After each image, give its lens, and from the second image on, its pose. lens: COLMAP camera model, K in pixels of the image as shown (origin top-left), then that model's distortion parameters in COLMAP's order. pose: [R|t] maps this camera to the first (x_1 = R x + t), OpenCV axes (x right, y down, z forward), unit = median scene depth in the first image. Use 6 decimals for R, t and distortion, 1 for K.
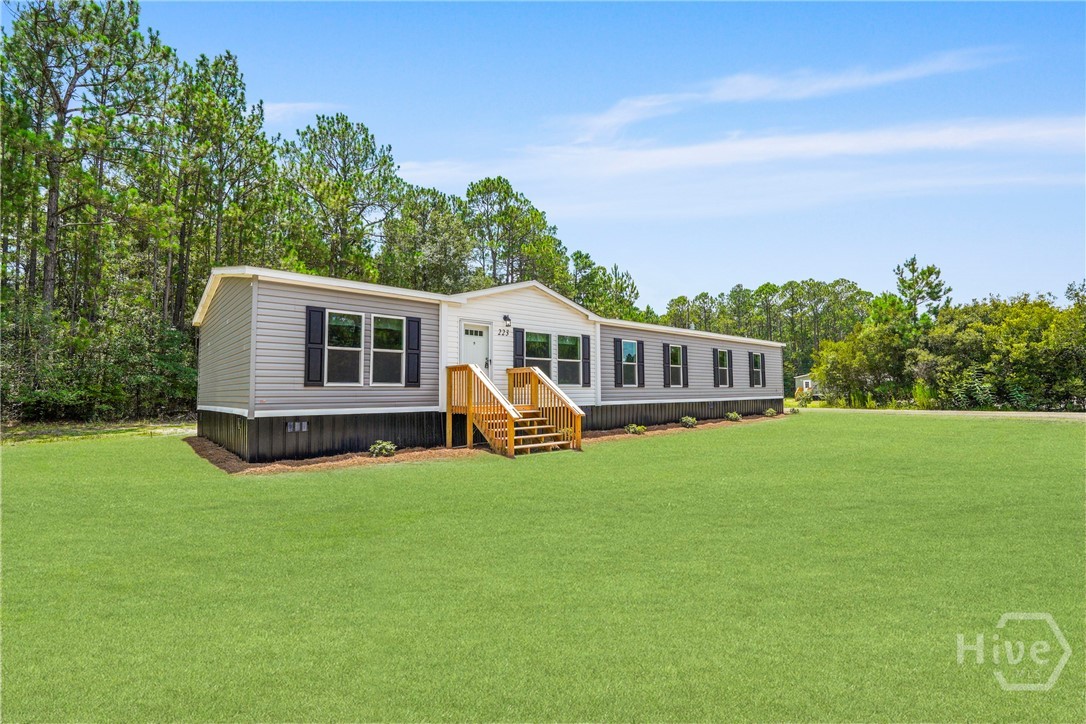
lens RADIAL K [[480.6, 0, 543.0], [0, 480.6, 362.0], [0, 0, 1]] dist [-0.014028, 0.006841]
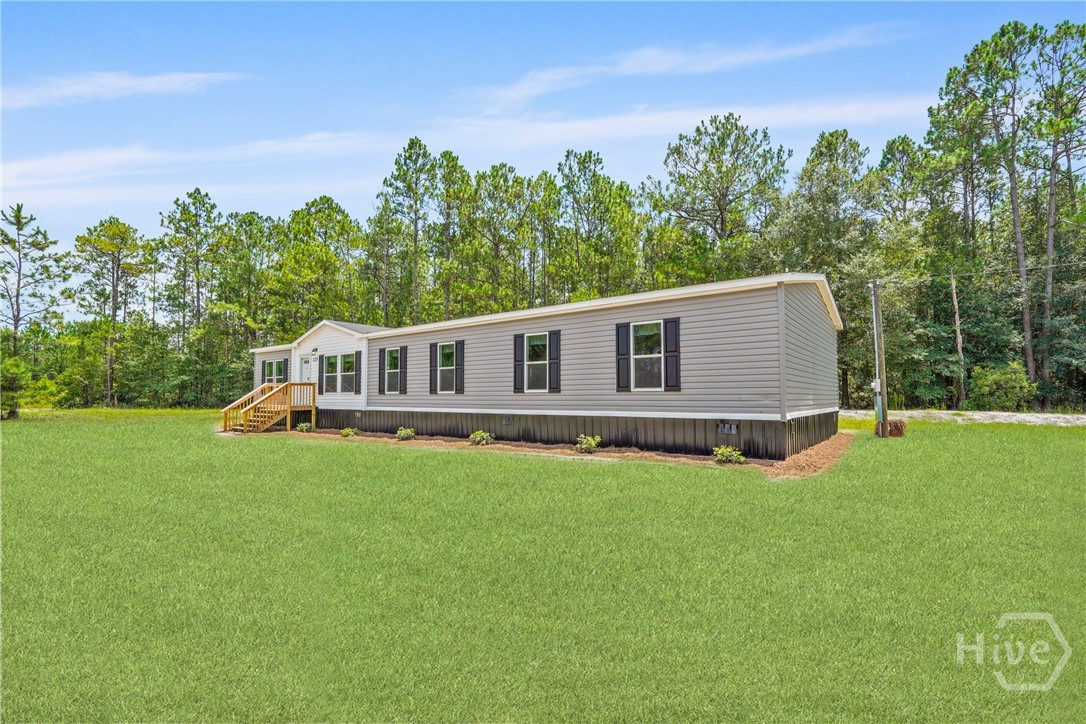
lens RADIAL K [[484.3, 0, 542.2], [0, 484.3, 375.7], [0, 0, 1]] dist [-0.001803, 0.000662]
pose [[0.201107, -0.035876, -0.978912, 0.904912], [0.060918, 0.997853, -0.024055, 0.041439], [0.977673, -0.054796, 0.202860, 0.799764]]
